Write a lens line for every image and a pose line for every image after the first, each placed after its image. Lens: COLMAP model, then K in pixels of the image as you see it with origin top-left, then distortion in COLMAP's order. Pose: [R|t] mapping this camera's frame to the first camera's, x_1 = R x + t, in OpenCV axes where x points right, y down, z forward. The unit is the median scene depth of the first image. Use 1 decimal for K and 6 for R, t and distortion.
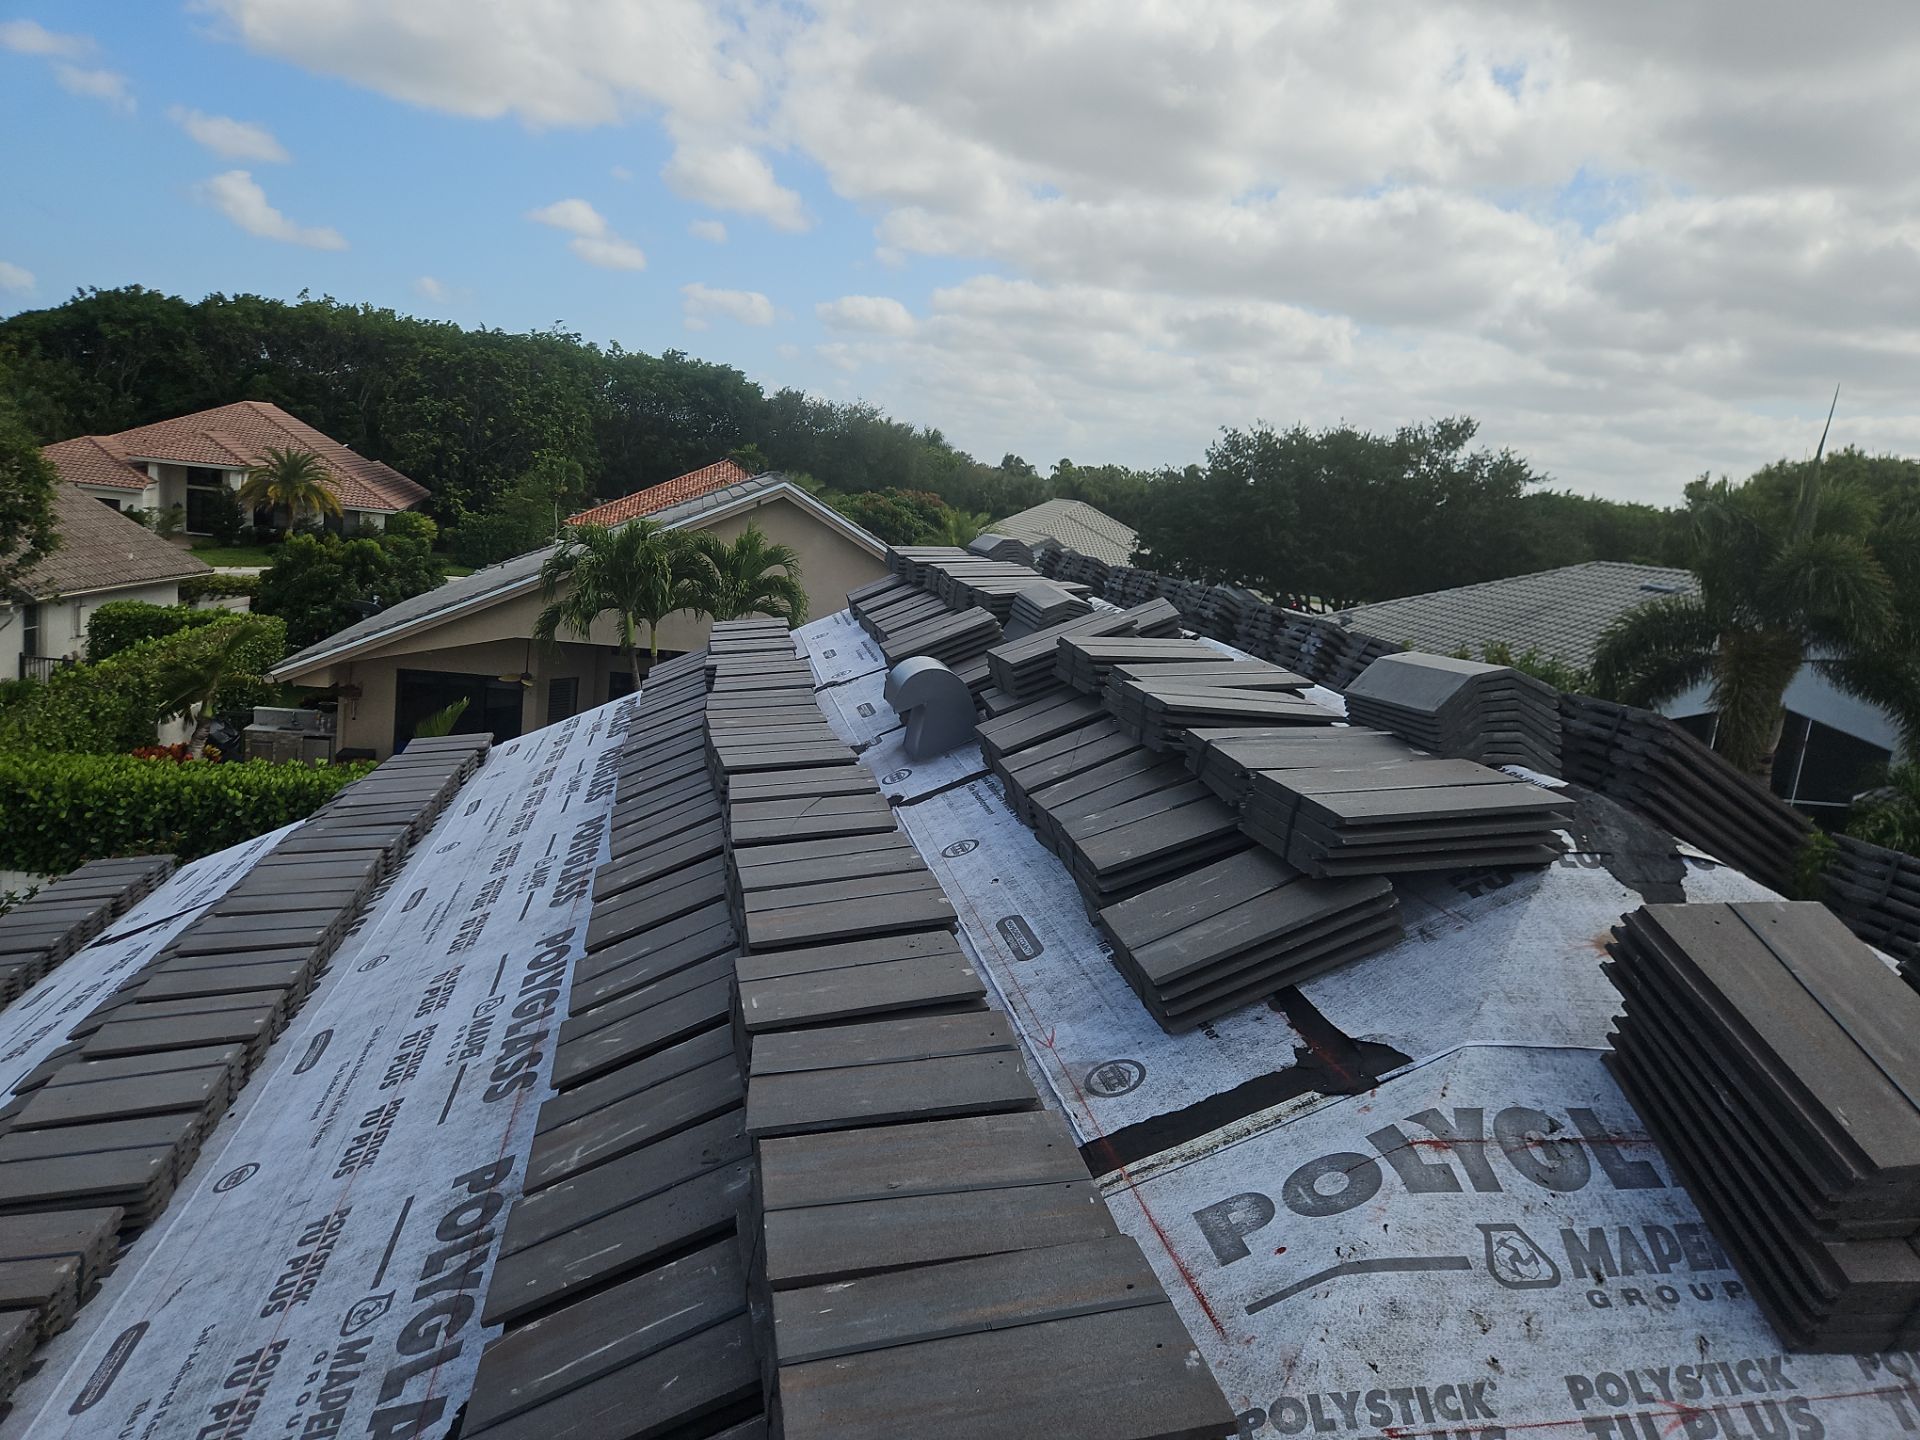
lens RADIAL K [[1330.9, 0, 960.0], [0, 1330.9, 720.0], [0, 0, 1]] dist [0.002604, 0.001378]
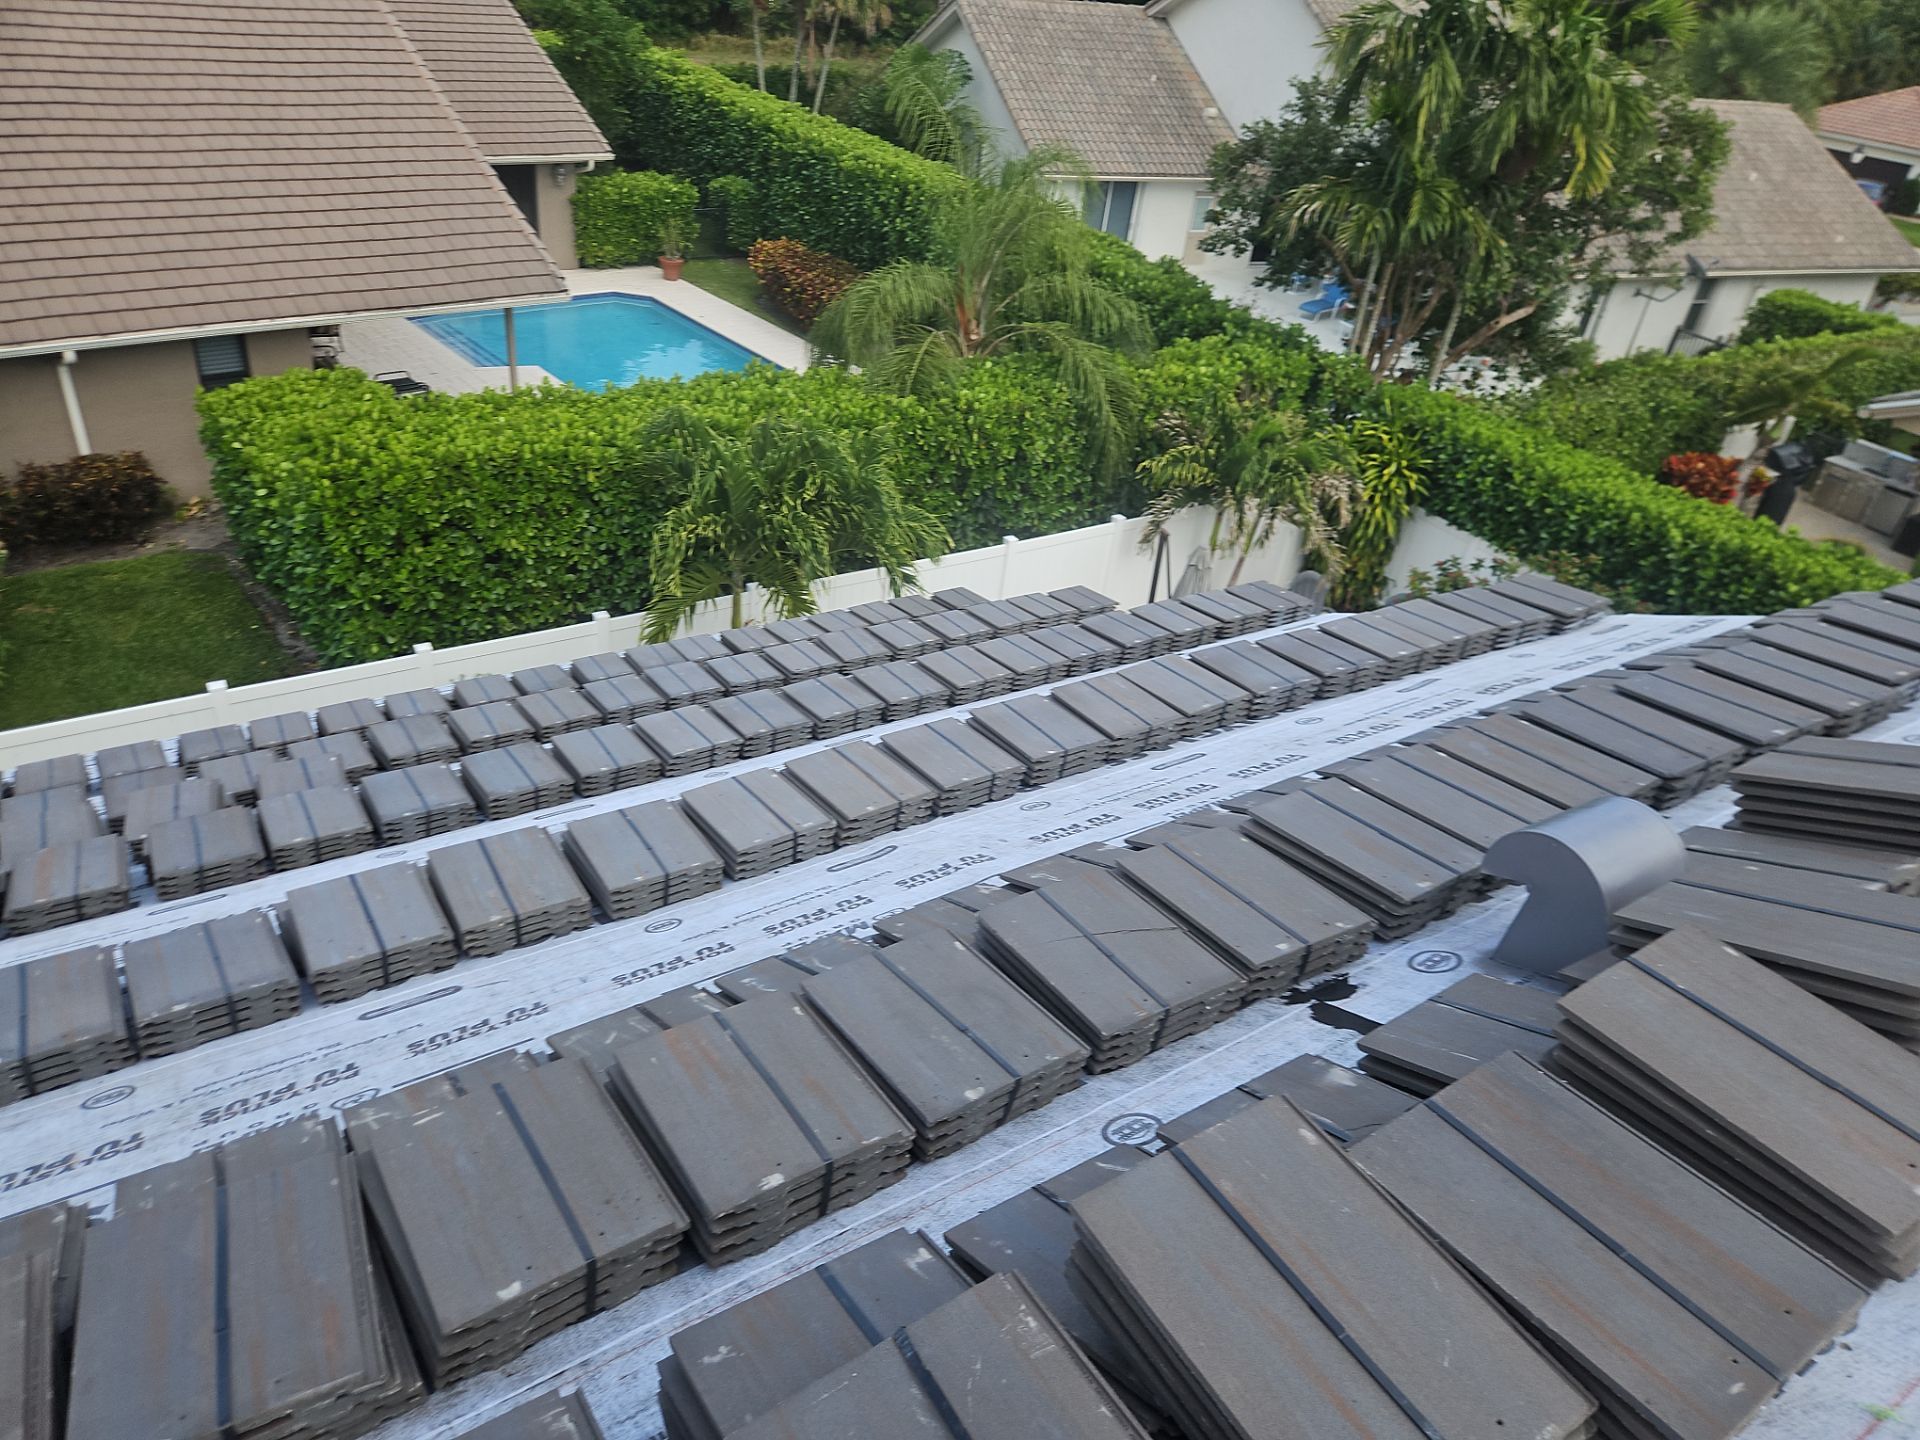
lens RADIAL K [[1330.9, 0, 960.0], [0, 1330.9, 720.0], [0, 0, 1]] dist [0.002604, 0.001378]
pose [[0.385724, 0.426240, -0.818252, 0.063750], [-0.219029, 0.903835, 0.367571, -0.044174], [0.896239, 0.037440, 0.441989, 0.094154]]
